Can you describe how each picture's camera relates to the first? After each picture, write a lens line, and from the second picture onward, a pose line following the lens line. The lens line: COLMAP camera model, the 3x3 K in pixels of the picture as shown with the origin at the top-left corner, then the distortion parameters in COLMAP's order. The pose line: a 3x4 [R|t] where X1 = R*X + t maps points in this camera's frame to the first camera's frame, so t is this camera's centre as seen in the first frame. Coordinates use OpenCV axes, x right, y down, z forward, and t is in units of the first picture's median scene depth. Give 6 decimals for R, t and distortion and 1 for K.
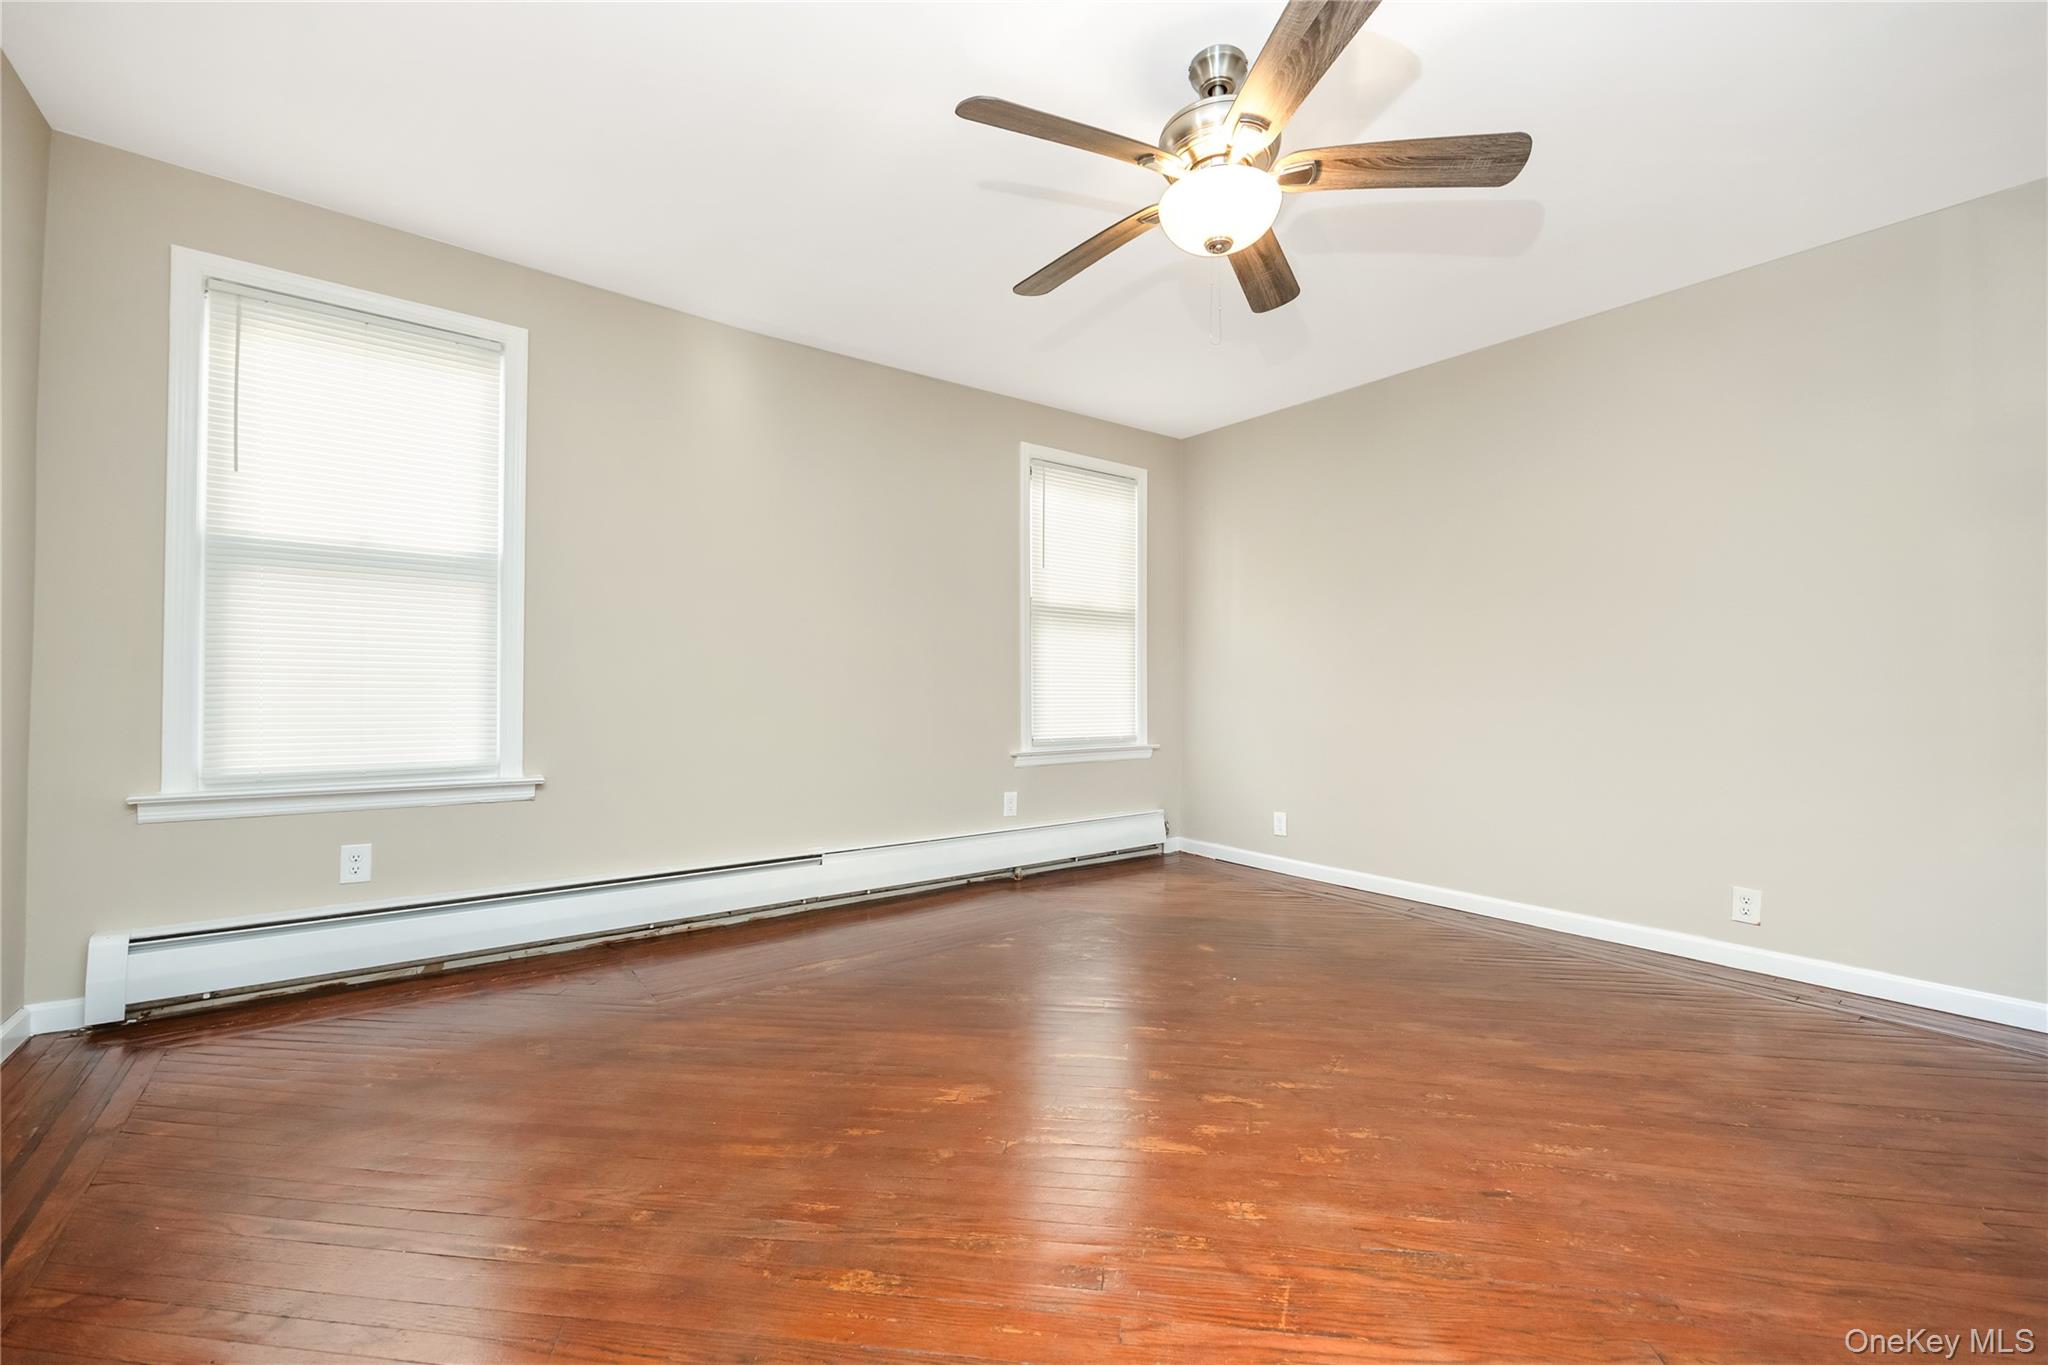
lens RADIAL K [[841.8, 0, 1019.3], [0, 841.8, 686.0], [0, 0, 1]] dist [-0.001211, 0.000001]
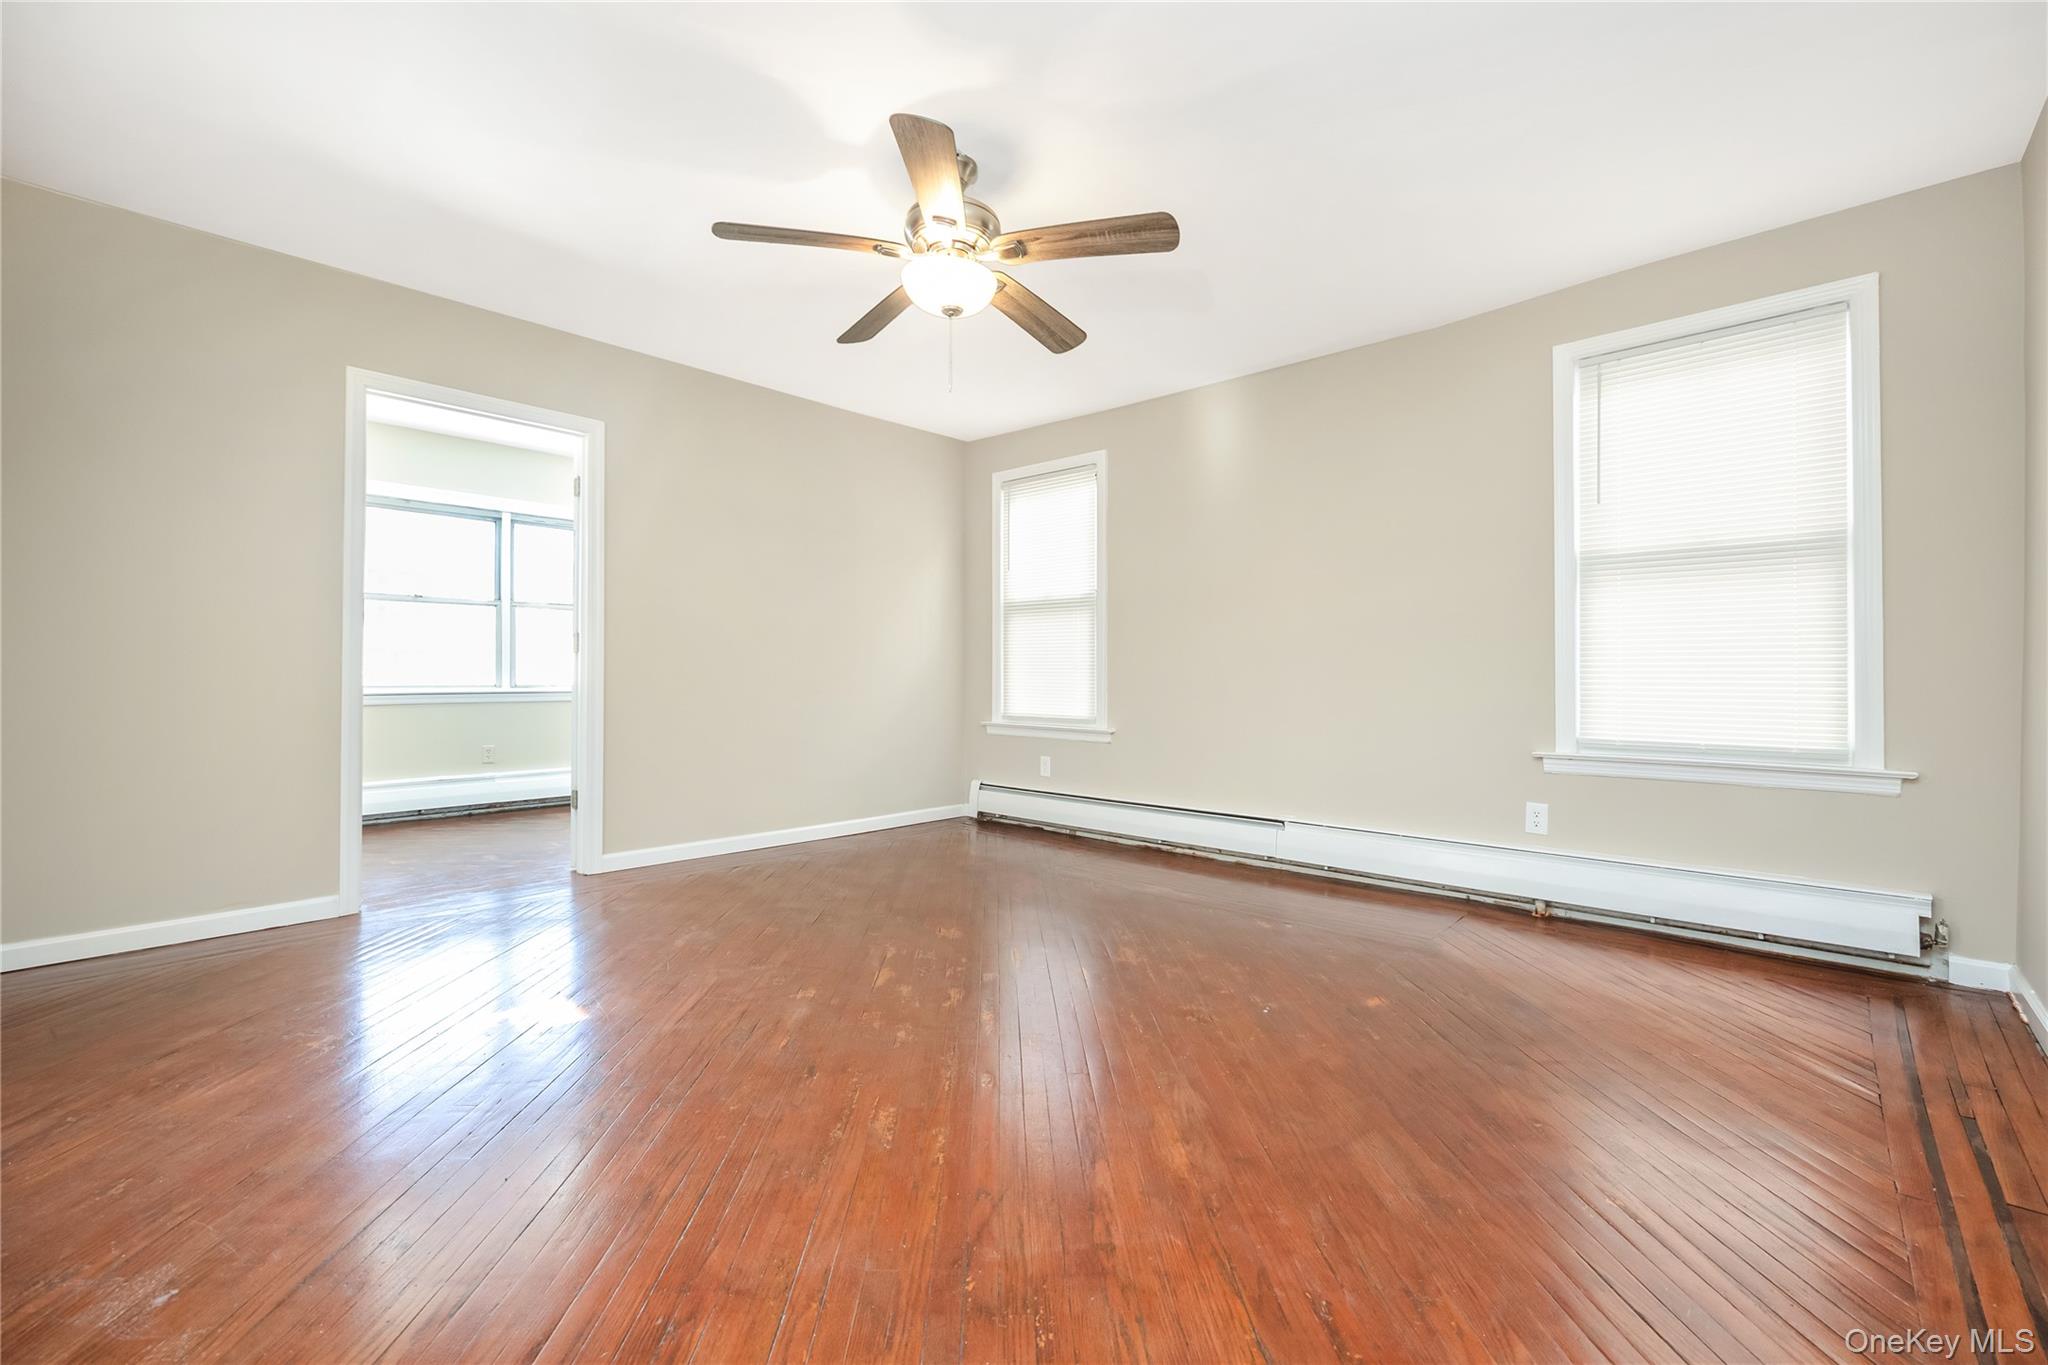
lens RADIAL K [[841.8, 0, 1019.3], [0, 841.8, 686.0], [0, 0, 1]] dist [-0.001211, 0.000001]
pose [[0.173055, 0.017066, -0.984764, 0.700698], [0.016172, 0.999666, 0.020166, -0.007096], [0.984779, -0.019415, 0.172721, 0.403553]]
